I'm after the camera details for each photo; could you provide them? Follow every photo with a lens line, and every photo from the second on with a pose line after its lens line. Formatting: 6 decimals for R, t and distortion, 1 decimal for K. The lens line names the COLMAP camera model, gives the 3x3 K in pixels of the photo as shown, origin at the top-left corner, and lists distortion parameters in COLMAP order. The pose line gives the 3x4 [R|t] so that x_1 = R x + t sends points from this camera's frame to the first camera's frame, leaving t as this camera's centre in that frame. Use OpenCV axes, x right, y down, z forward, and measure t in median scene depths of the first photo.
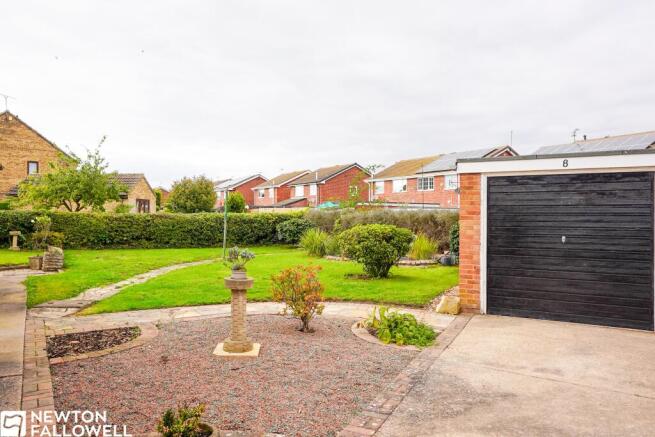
lens RADIAL K [[511.2, 0, 327.5], [0, 511.2, 218.5], [0, 0, 1]] dist [-0.003096, -0.001351]
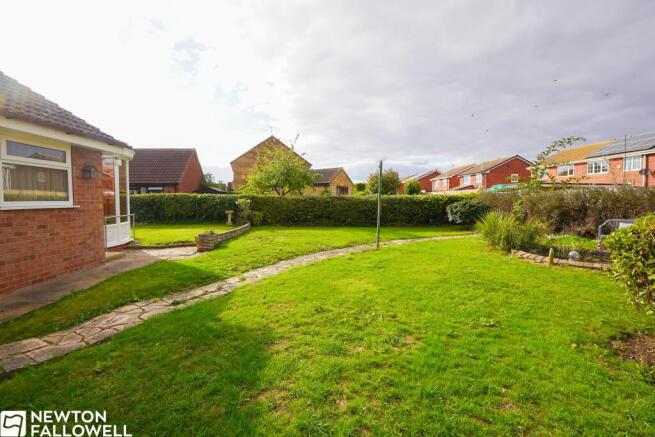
lens RADIAL K [[285.4, 0, 326.8], [0, 285.4, 211.7], [0, 0, 1]] dist [-0.026916, -0.000040]
pose [[0.874060, 0.014188, -0.485611, -0.029790], [0.004055, 0.999326, 0.036495, 0.001997], [0.485801, -0.033868, 0.873413, 0.349250]]
